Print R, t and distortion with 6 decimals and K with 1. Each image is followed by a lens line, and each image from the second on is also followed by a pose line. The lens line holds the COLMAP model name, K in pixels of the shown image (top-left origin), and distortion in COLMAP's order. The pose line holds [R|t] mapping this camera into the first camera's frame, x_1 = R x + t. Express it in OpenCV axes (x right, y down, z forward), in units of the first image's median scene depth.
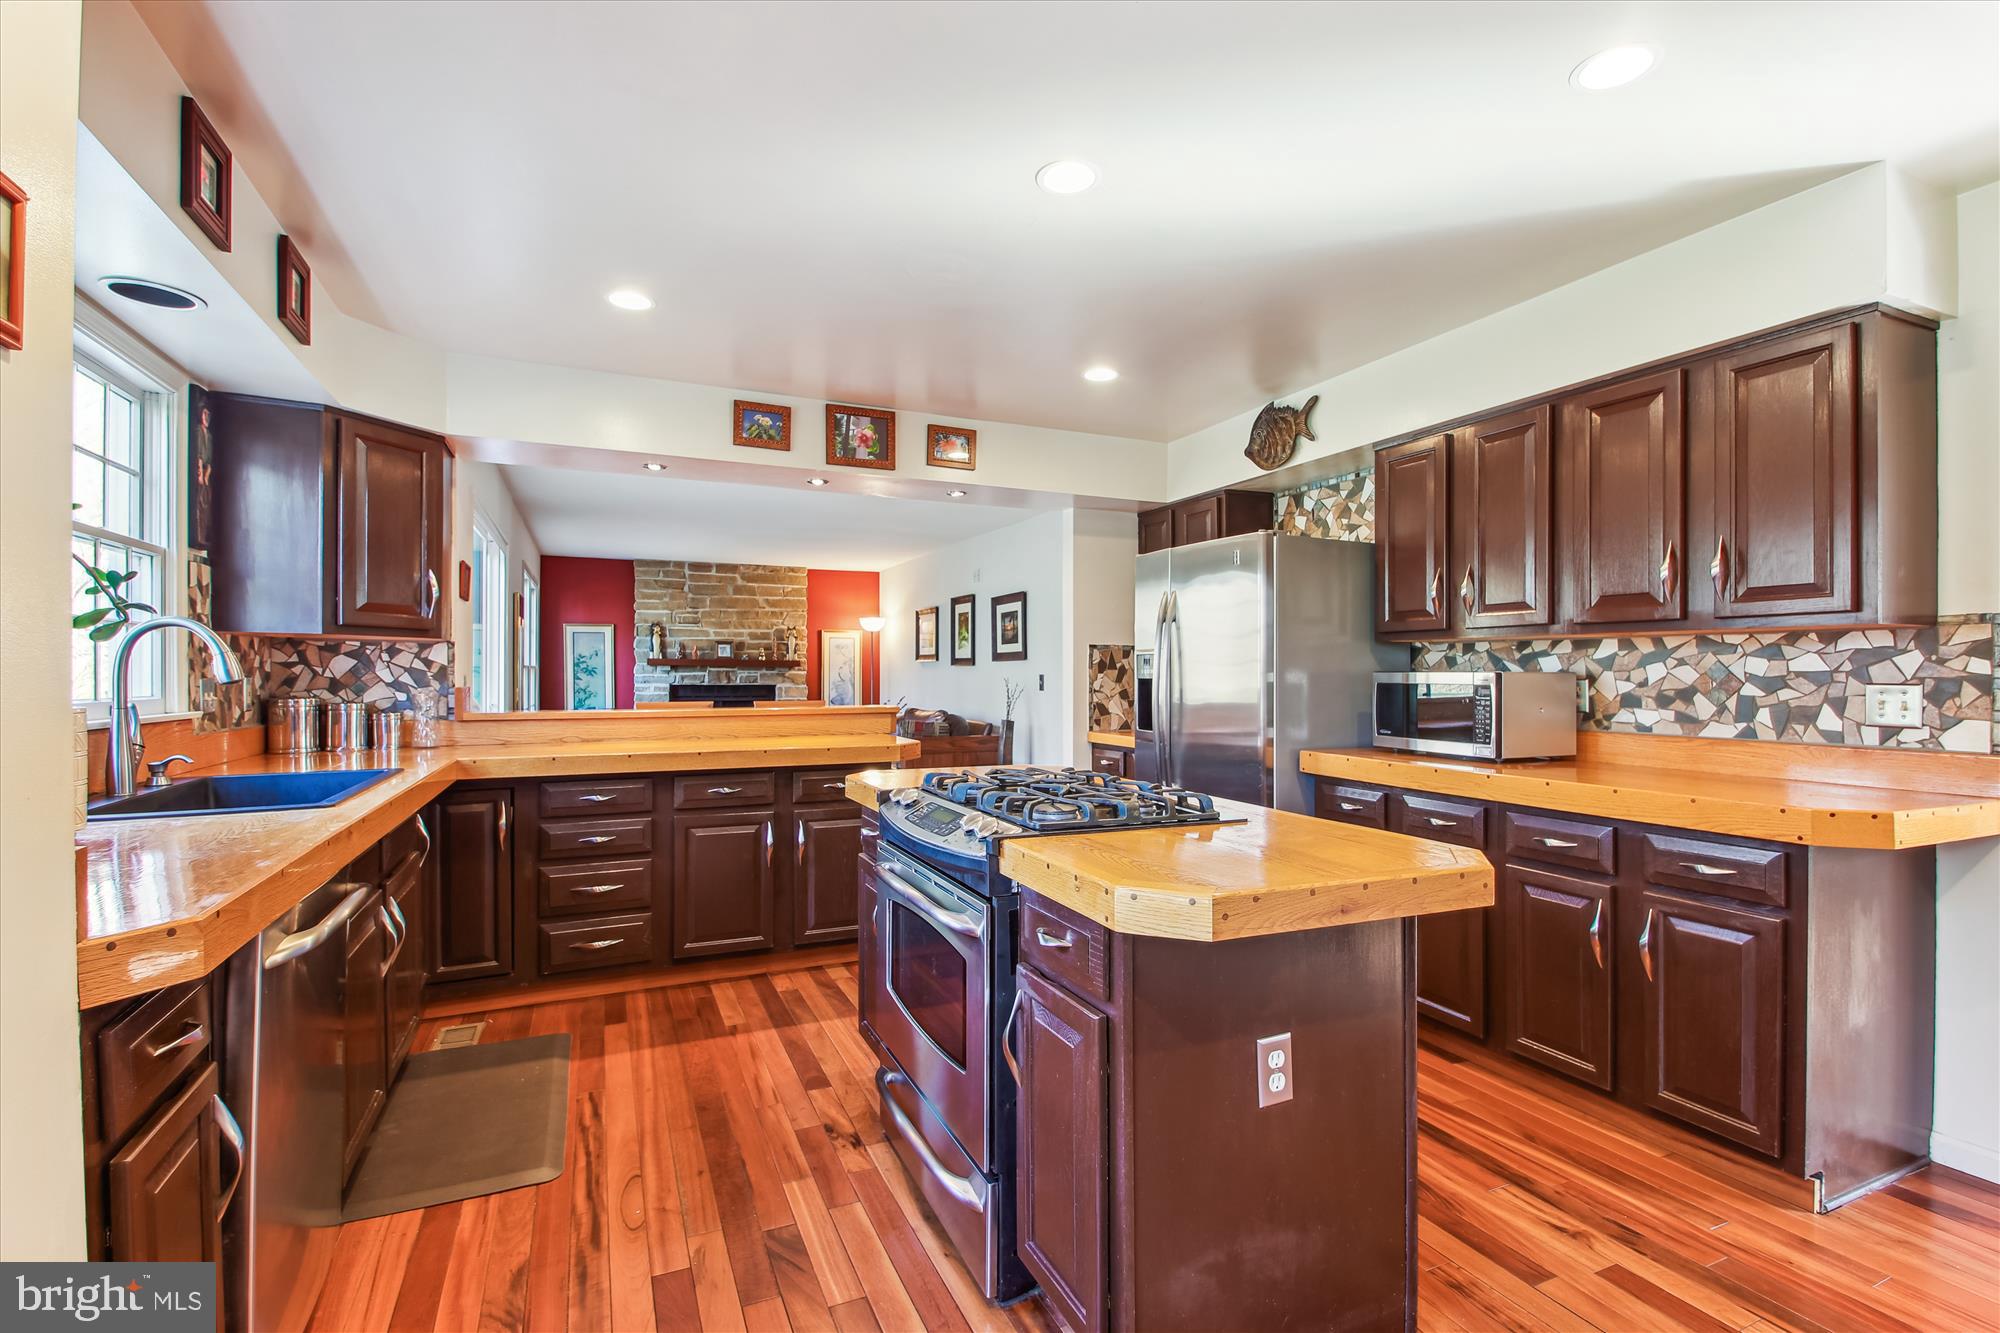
lens RADIAL K [[896.0, 0, 981.3], [0, 896.0, 666.6], [0, 0, 1]] dist [-0.008999, -0.005974]
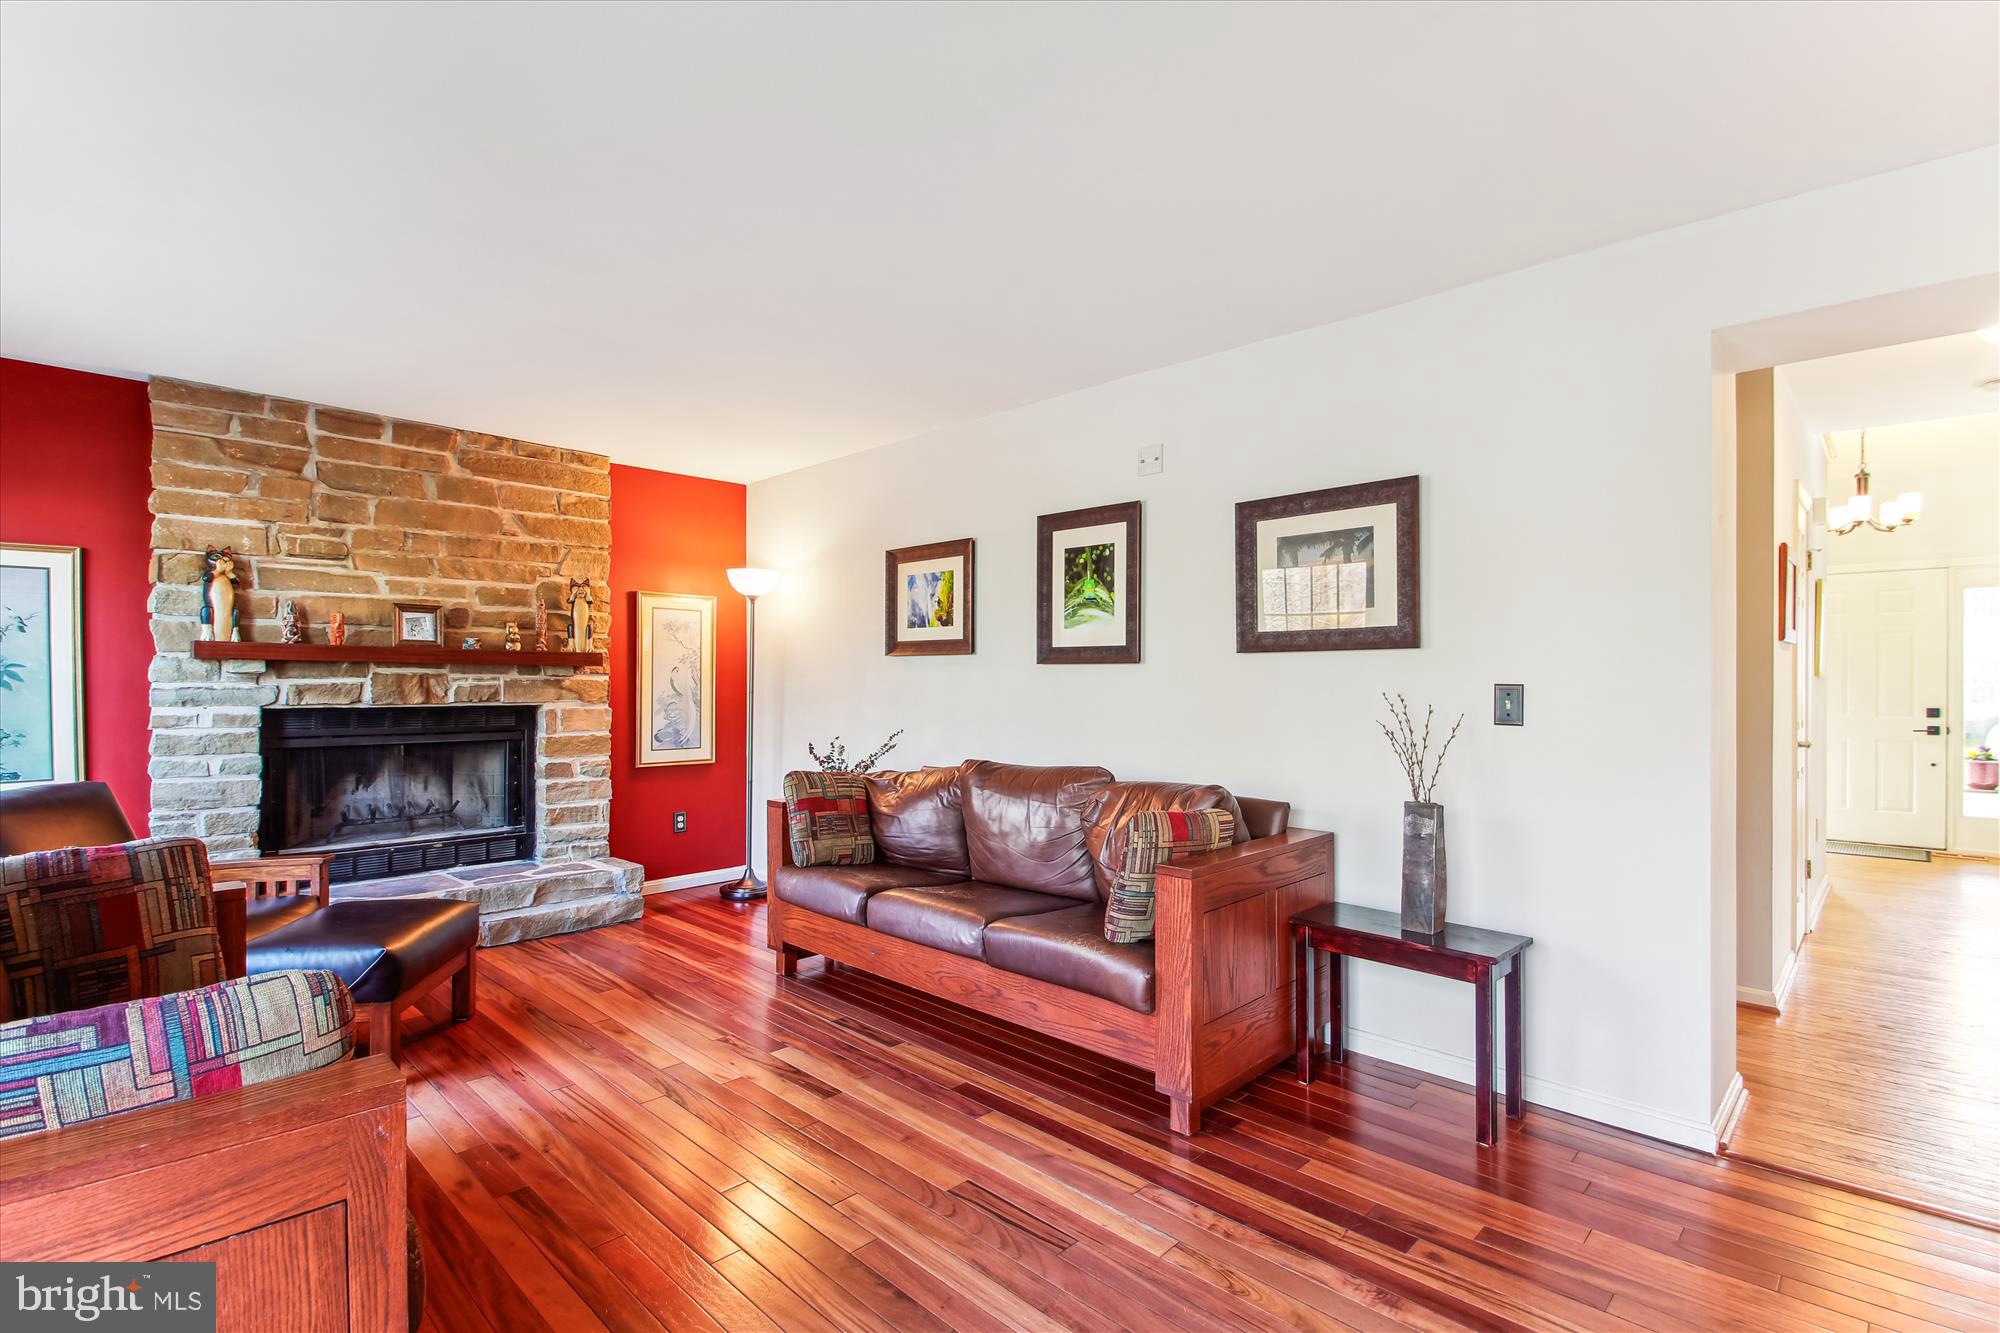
lens RADIAL K [[896.0, 0, 1002.0], [0, 896.0, 682.3], [0, 0, 1]] dist [-0.008999, -0.005974]
pose [[0.924144, -0.001756, 0.382040, -0.528447], [-0.002717, 0.999934, 0.011169, 0.008271], [-0.382034, -0.011359, 0.924078, 1.382646]]
